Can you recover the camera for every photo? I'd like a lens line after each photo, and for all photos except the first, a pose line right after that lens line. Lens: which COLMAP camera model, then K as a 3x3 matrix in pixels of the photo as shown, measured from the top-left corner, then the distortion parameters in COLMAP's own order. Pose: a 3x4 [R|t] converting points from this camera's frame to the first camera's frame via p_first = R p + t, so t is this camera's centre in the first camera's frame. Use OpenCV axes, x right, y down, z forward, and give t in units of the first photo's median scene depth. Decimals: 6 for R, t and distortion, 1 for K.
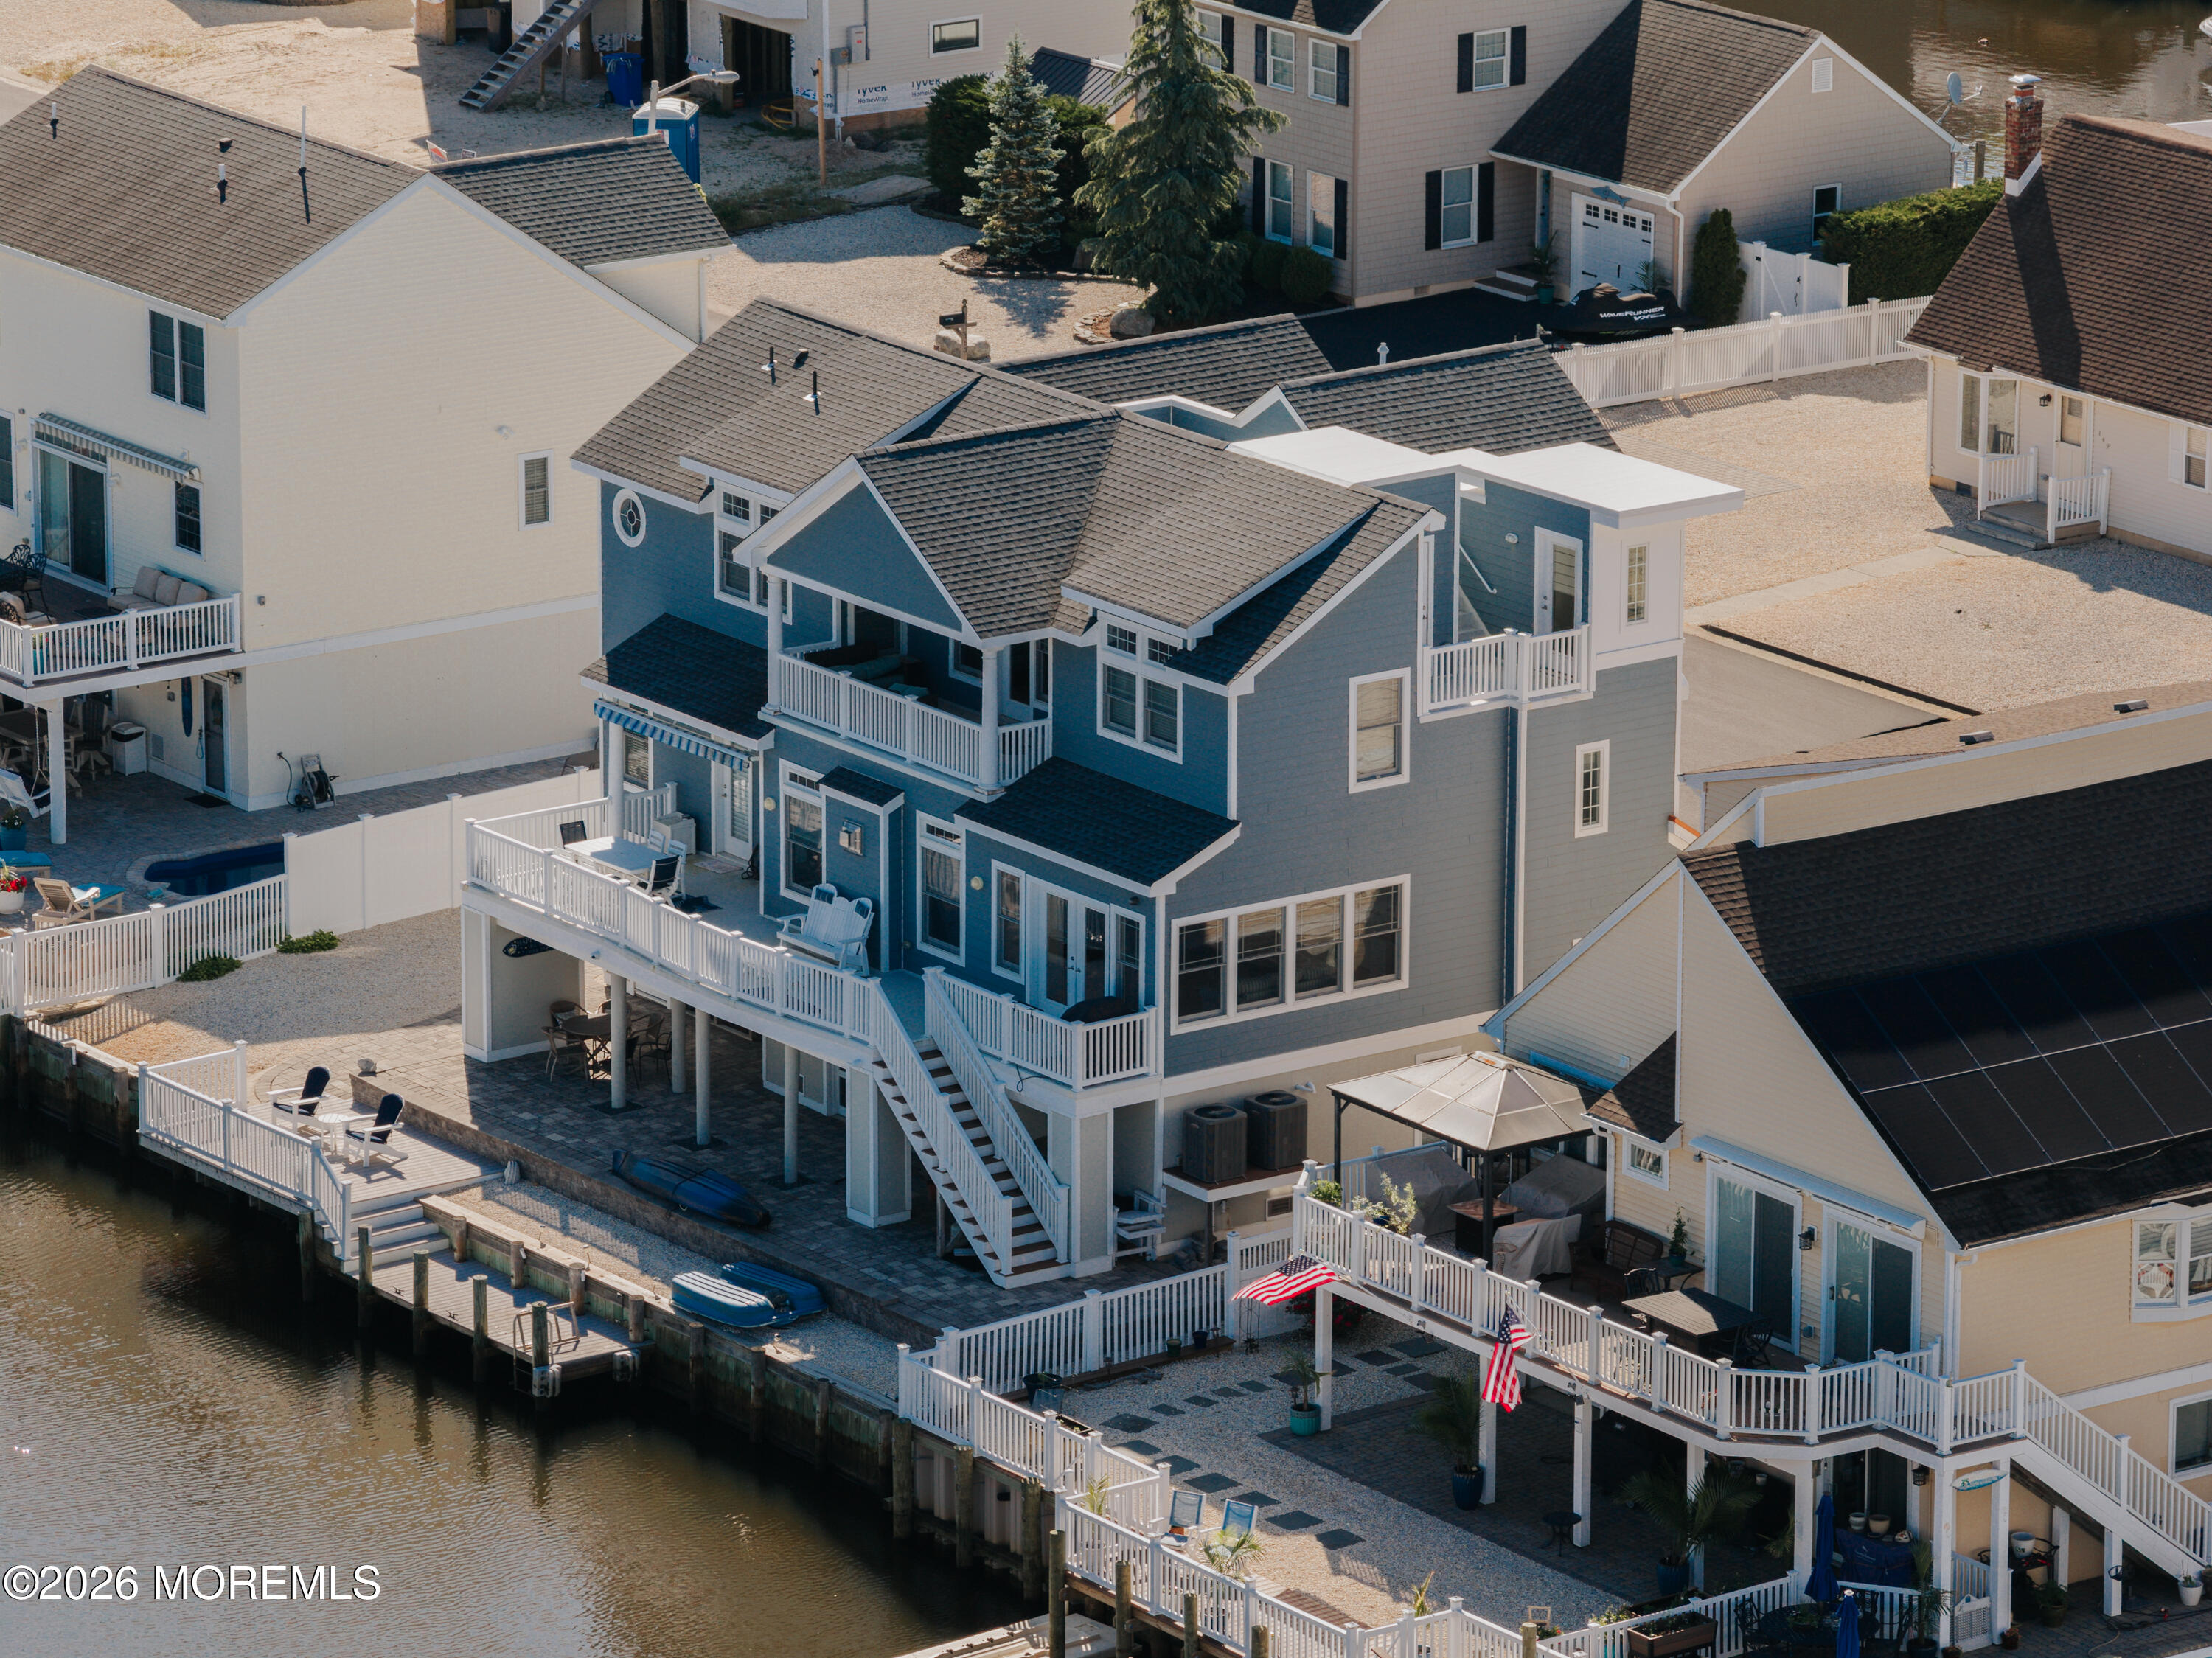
lens RADIAL K [[10542.9, 0, 1106.0], [0, 10542.9, 829.0], [0, 0, 1]] dist [0.551214, -1.500875]
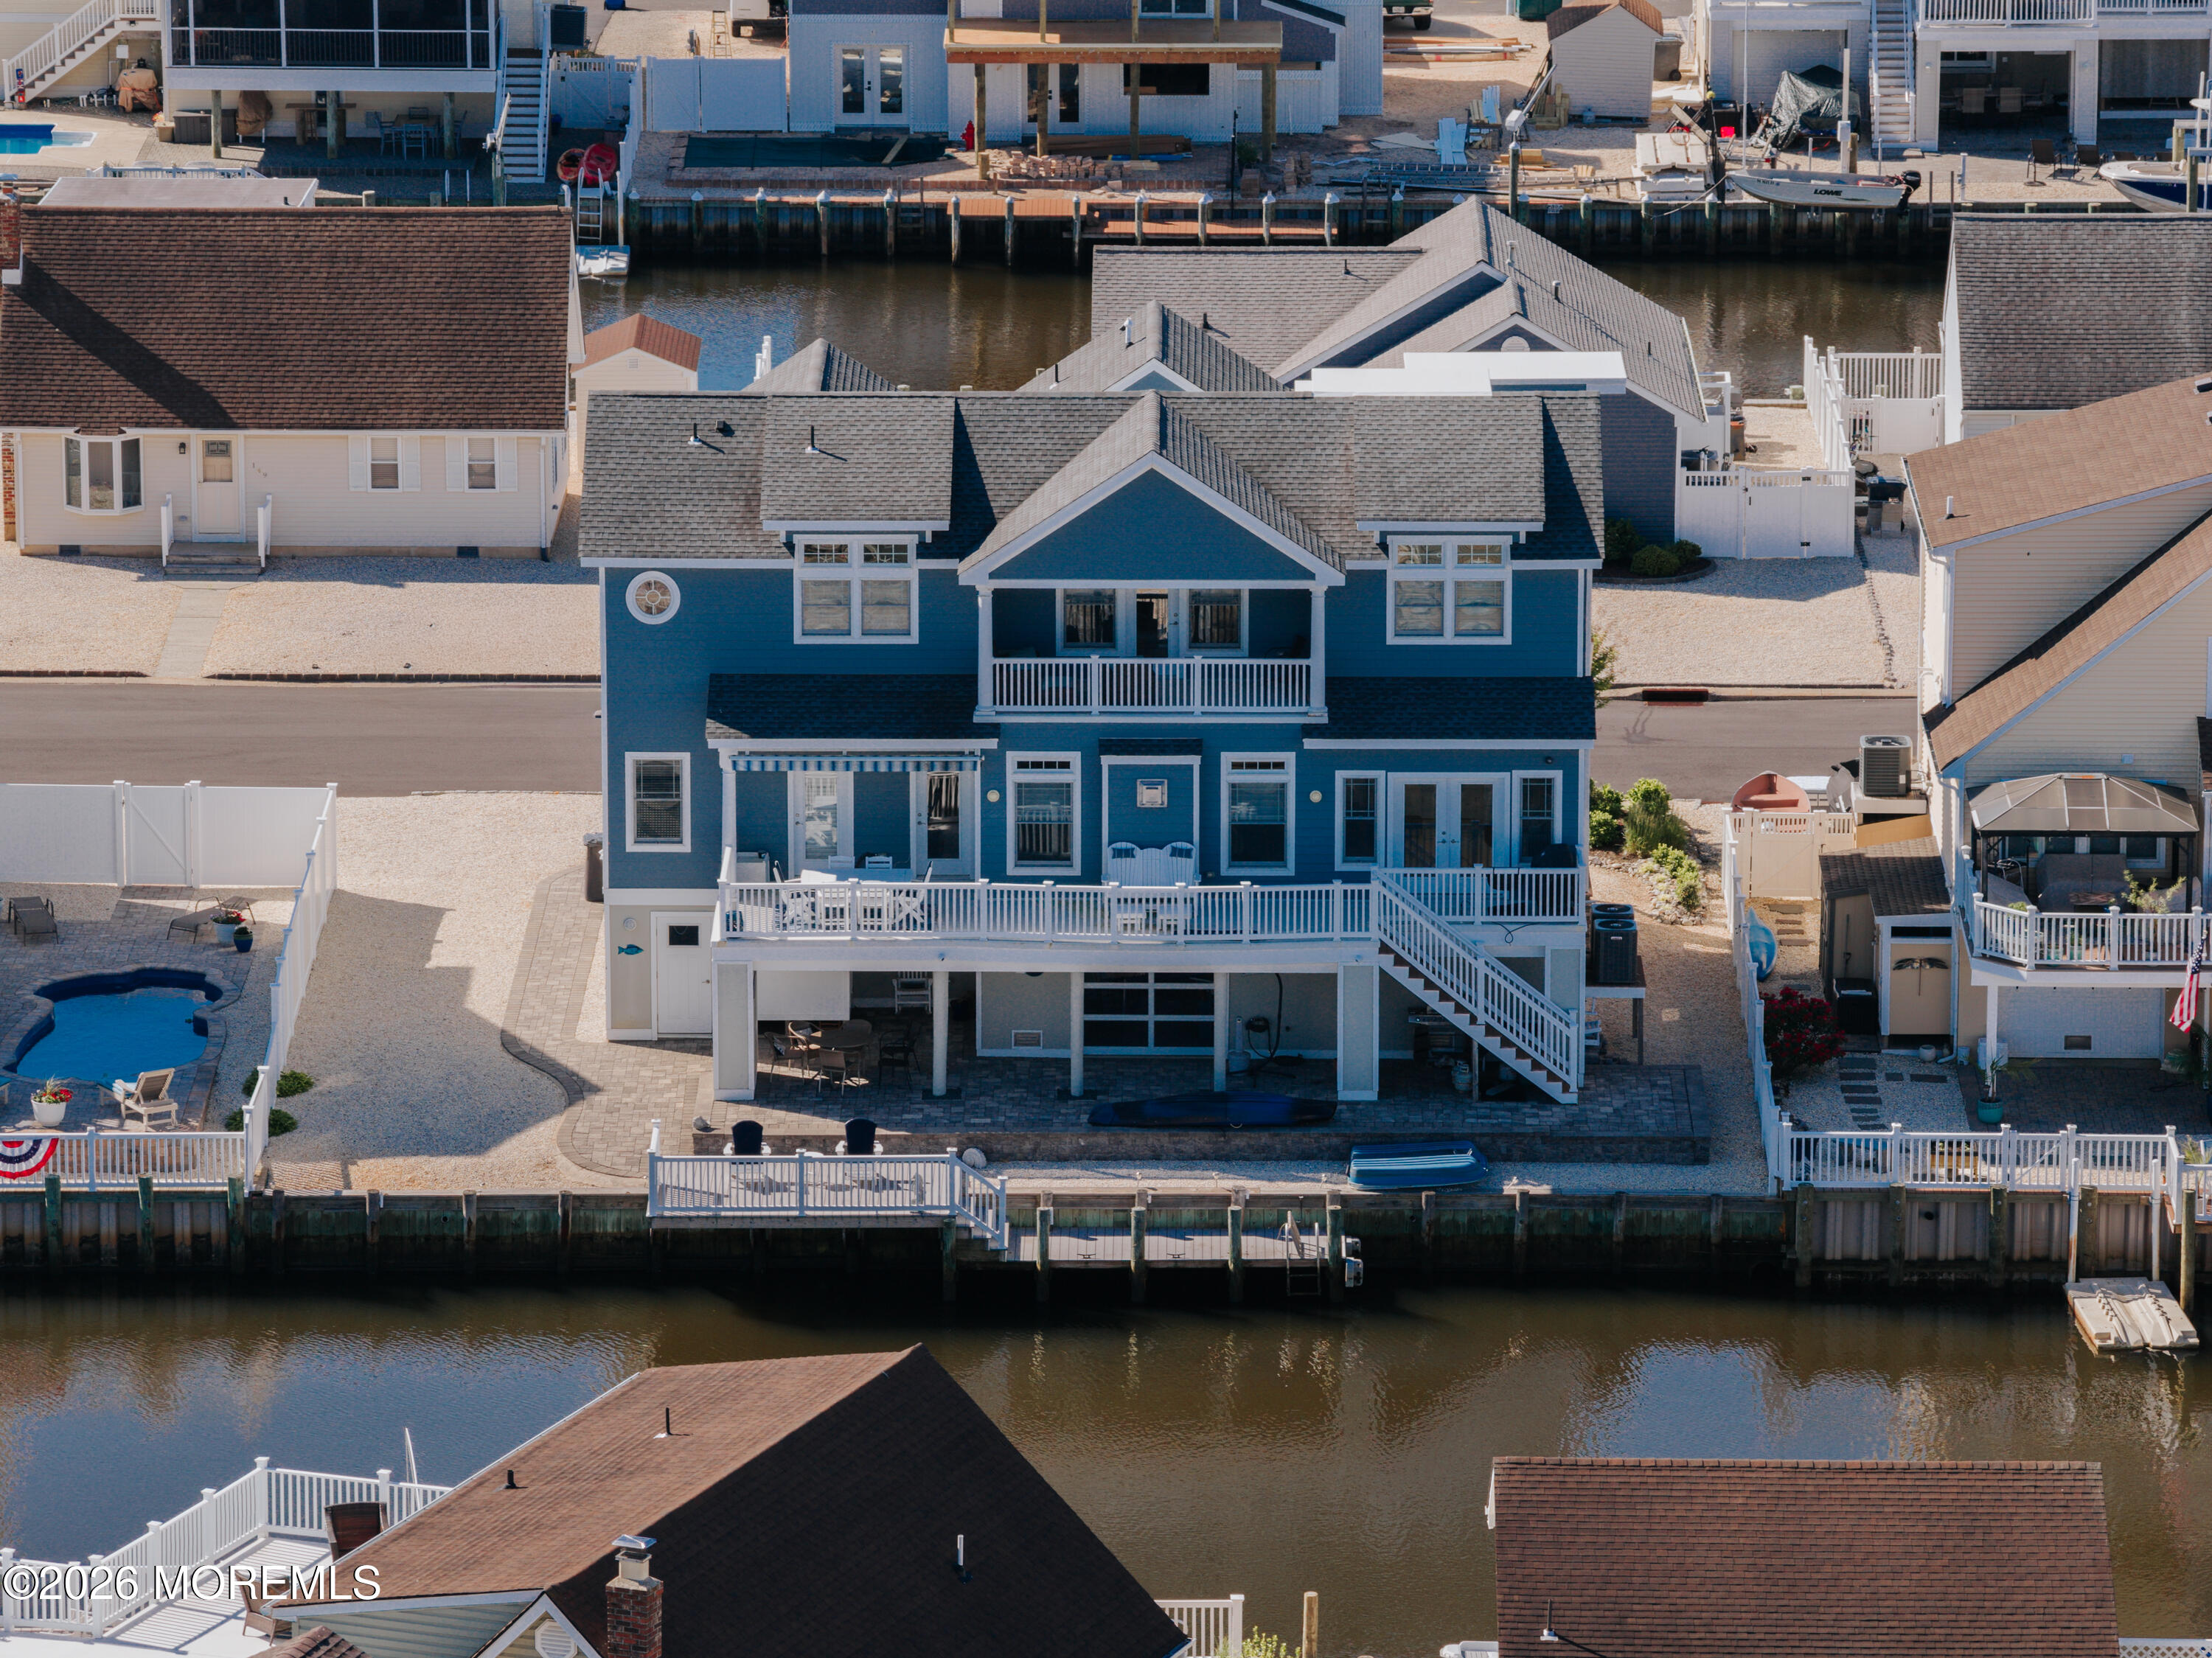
lens RADIAL K [[10542.9, 0, 1106.0], [0, 10542.9, 829.0], [0, 0, 1]] dist [0.551214, -1.500875]
pose [[0.580852, -0.194074, 0.790536, -0.915608], [0.214186, 0.973380, 0.081586, -0.088156], [-0.785325, 0.121933, 0.606957, 0.312471]]
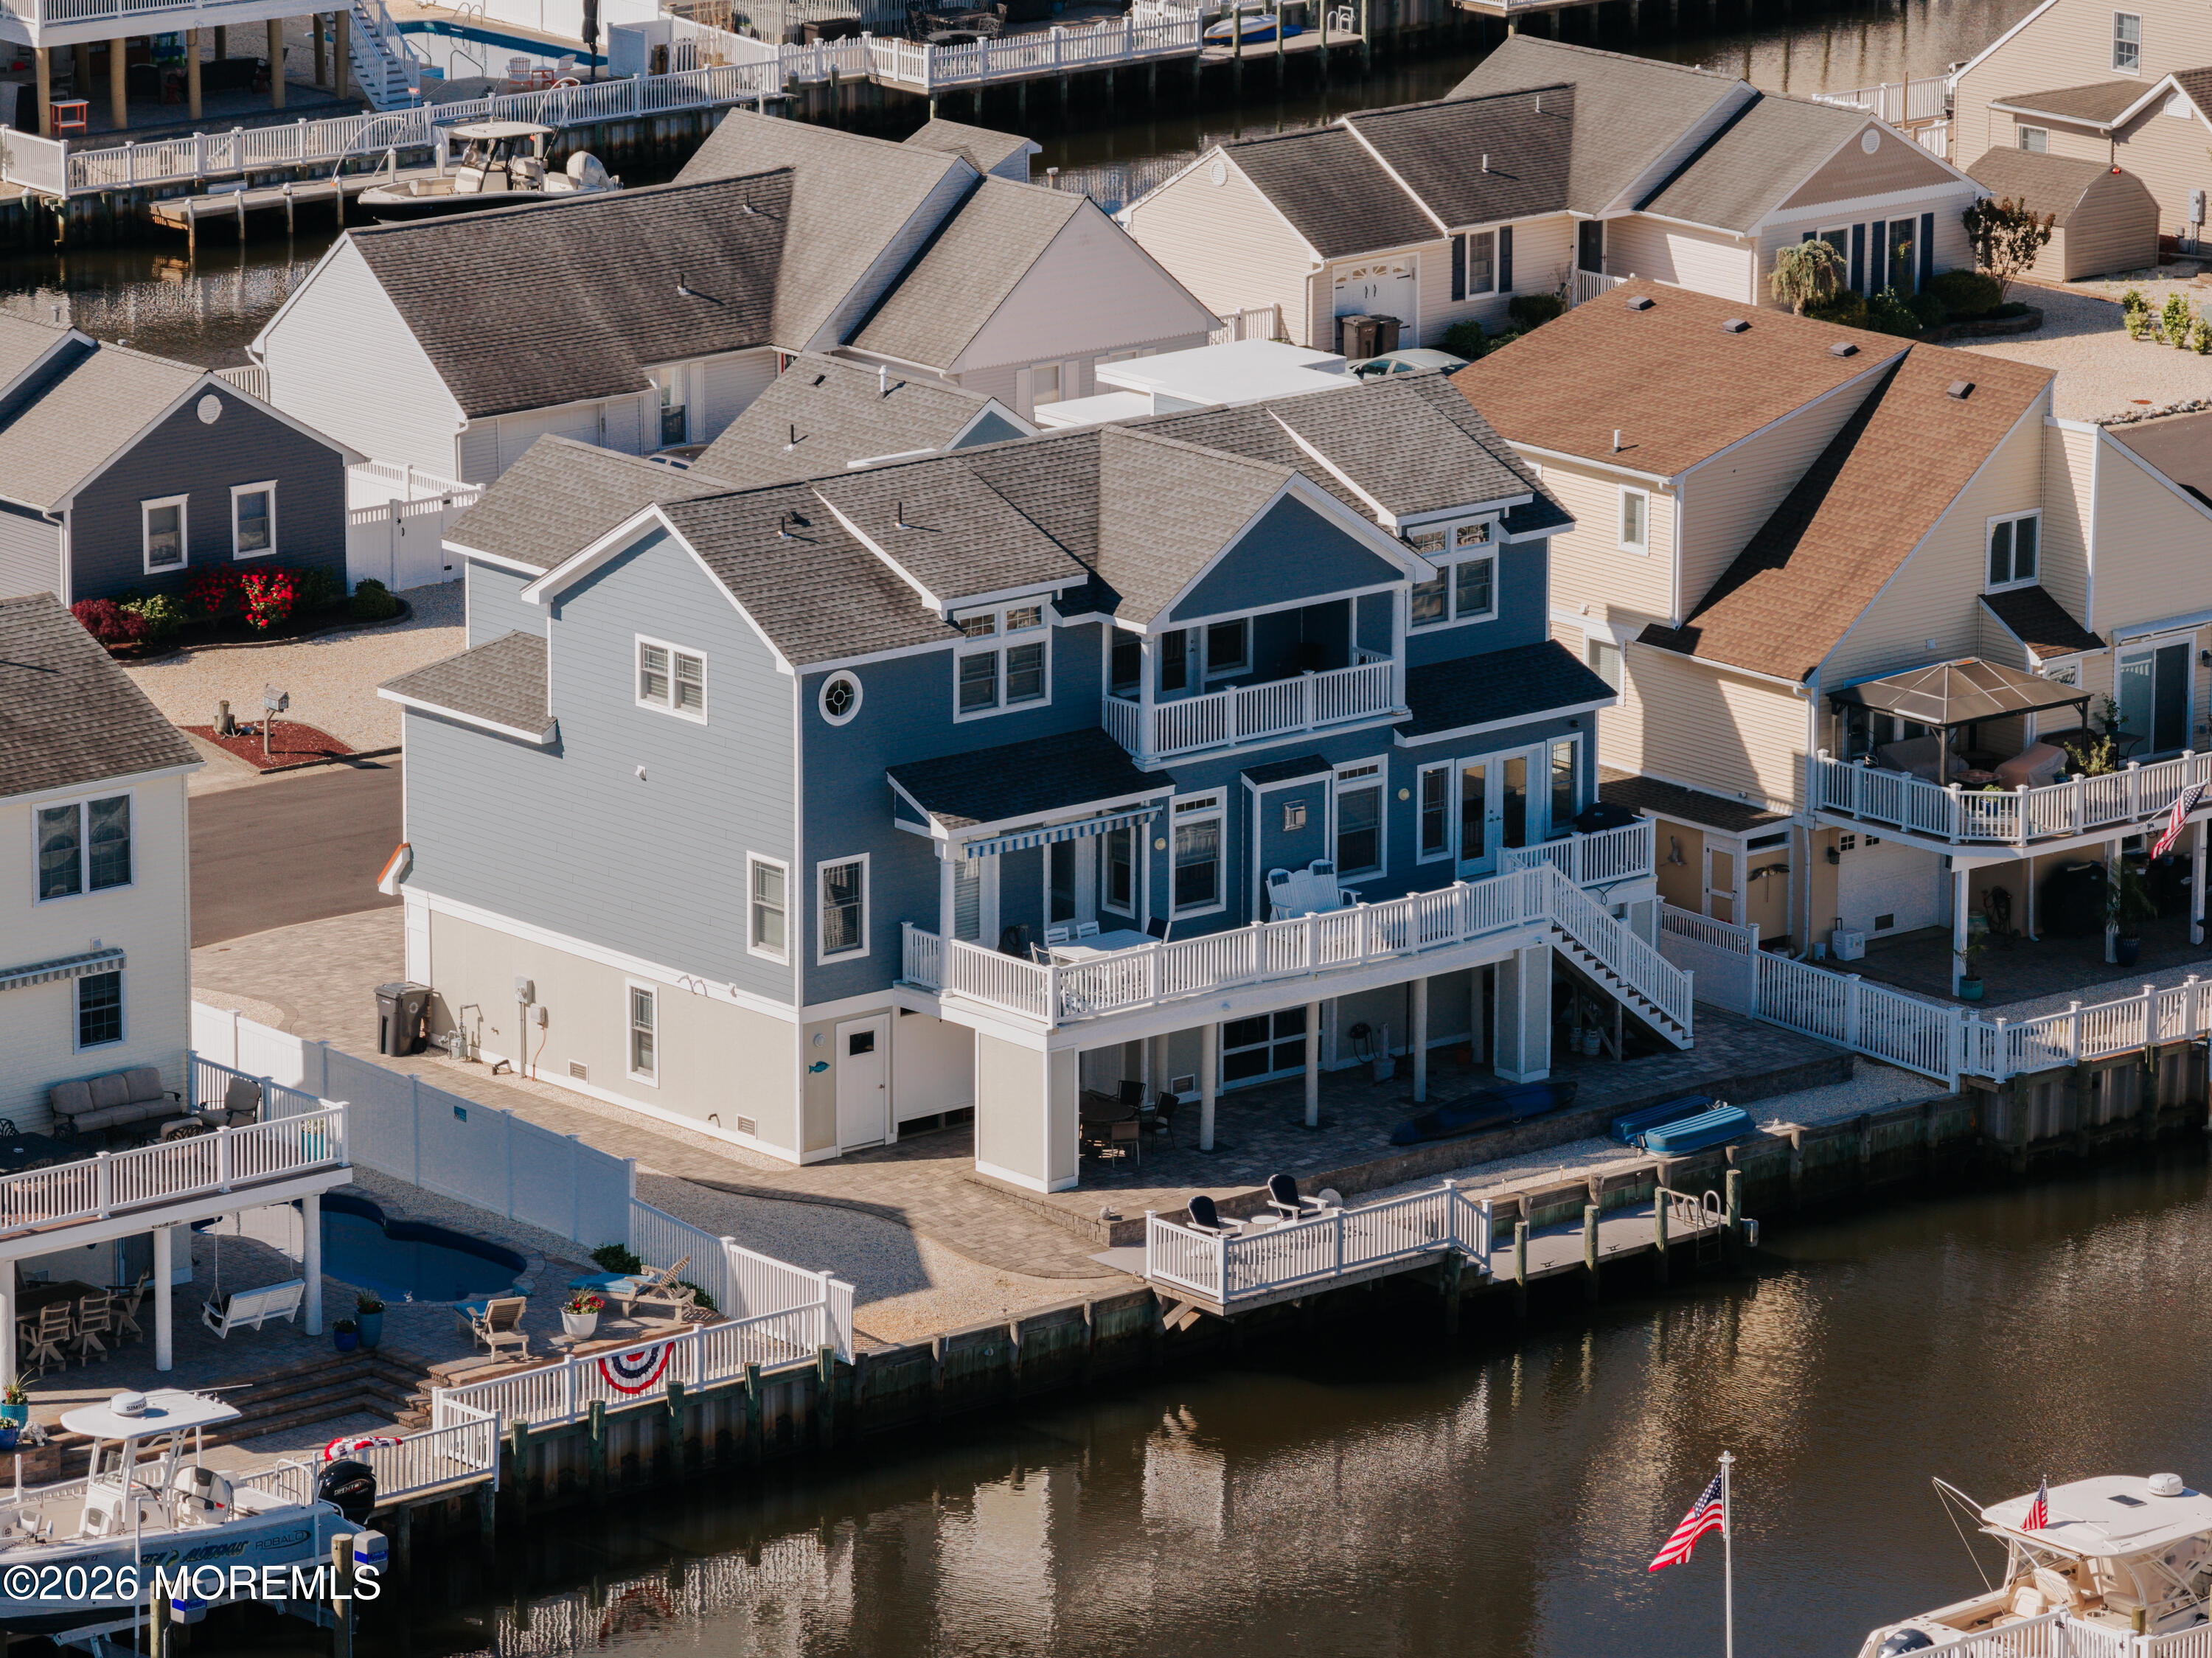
lens RADIAL K [[10542.9, 0, 1106.0], [0, 10542.9, 829.0], [0, 0, 1]] dist [0.551214, -1.500875]
pose [[-0.066622, -0.241366, 0.968145, -1.104602], [0.266826, 0.930652, 0.250380, -0.282838], [-0.961439, 0.275007, 0.002401, 1.006736]]
